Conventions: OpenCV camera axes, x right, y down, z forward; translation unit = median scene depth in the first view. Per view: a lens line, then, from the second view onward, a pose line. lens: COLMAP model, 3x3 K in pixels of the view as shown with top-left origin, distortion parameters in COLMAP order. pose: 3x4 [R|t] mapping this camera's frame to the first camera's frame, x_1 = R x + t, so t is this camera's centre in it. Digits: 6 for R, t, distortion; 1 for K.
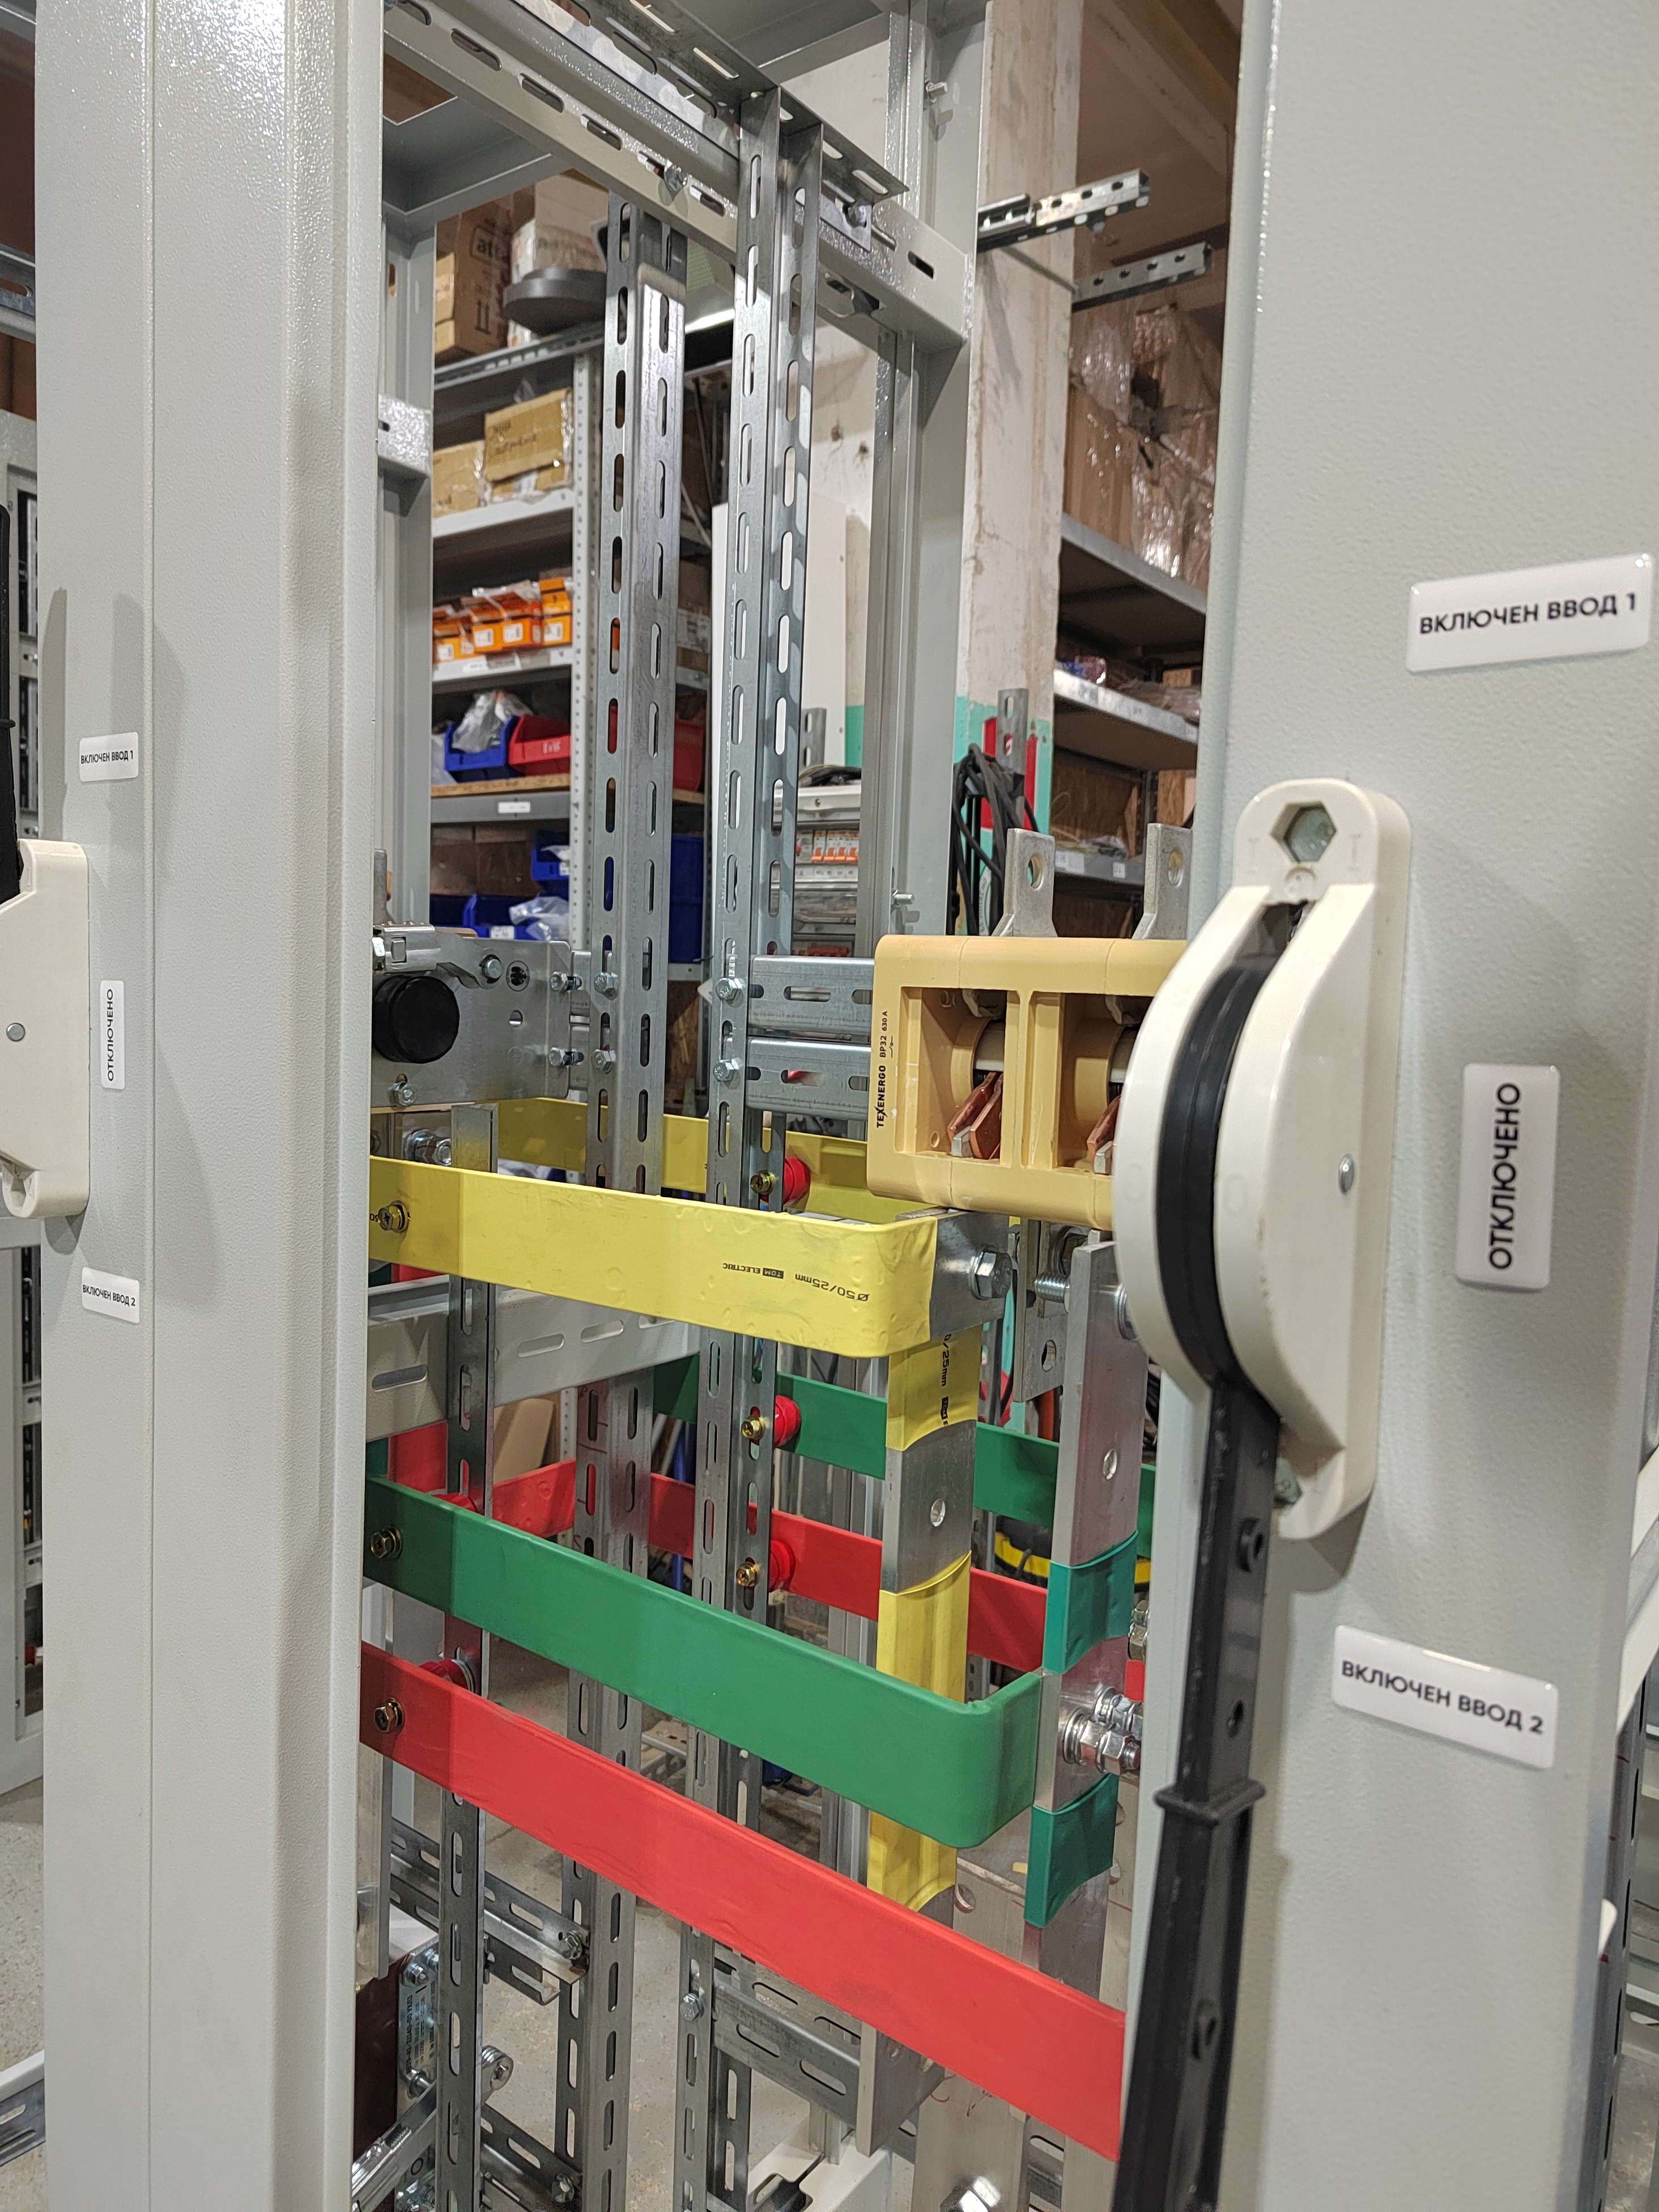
lens RADIAL K [[1476.1, 0, 837.2], [0, 1476.1, 1103.2], [0, 0, 1]] dist [0.034064, -0.029051]
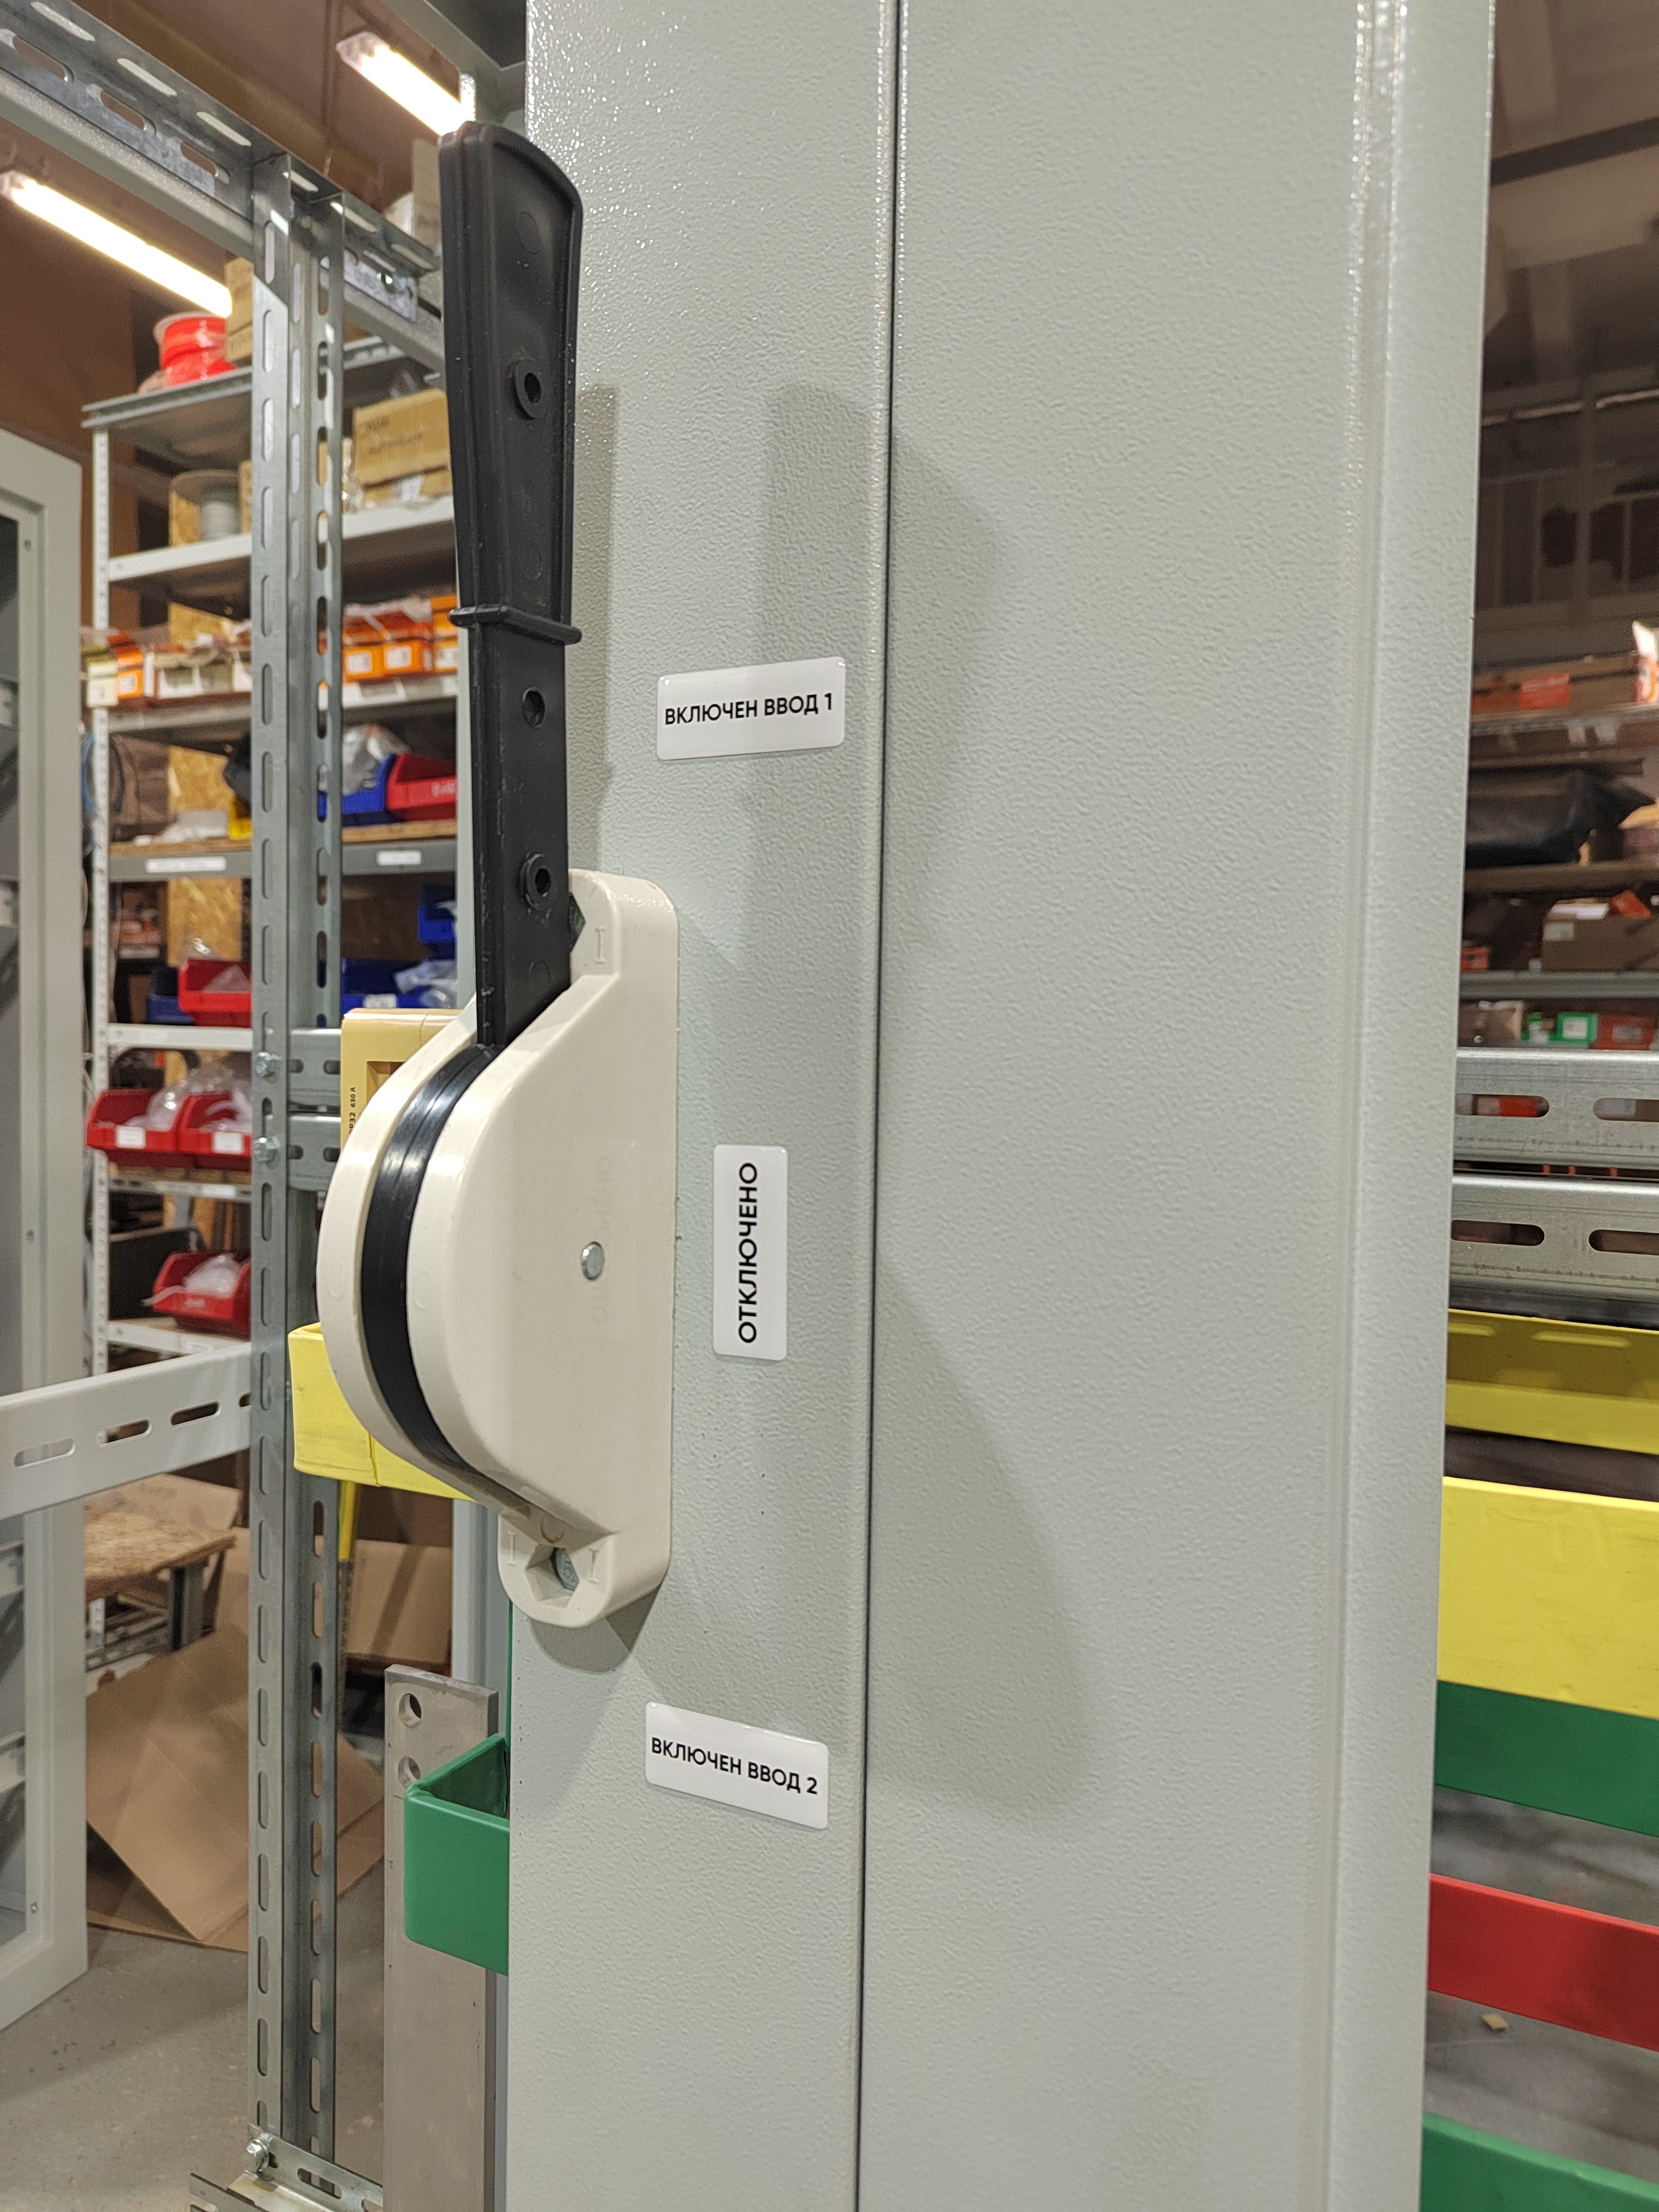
lens RADIAL K [[1476.1, 0, 828.8], [0, 1476.1, 1104.8], [0, 0, 1]] dist [0.034064, -0.029051]
pose [[0.984421, -0.027205, 0.173712, -0.127003], [0.033734, 0.998827, -0.034743, -0.018045], [-0.172563, 0.040061, 0.984184, 0.114869]]
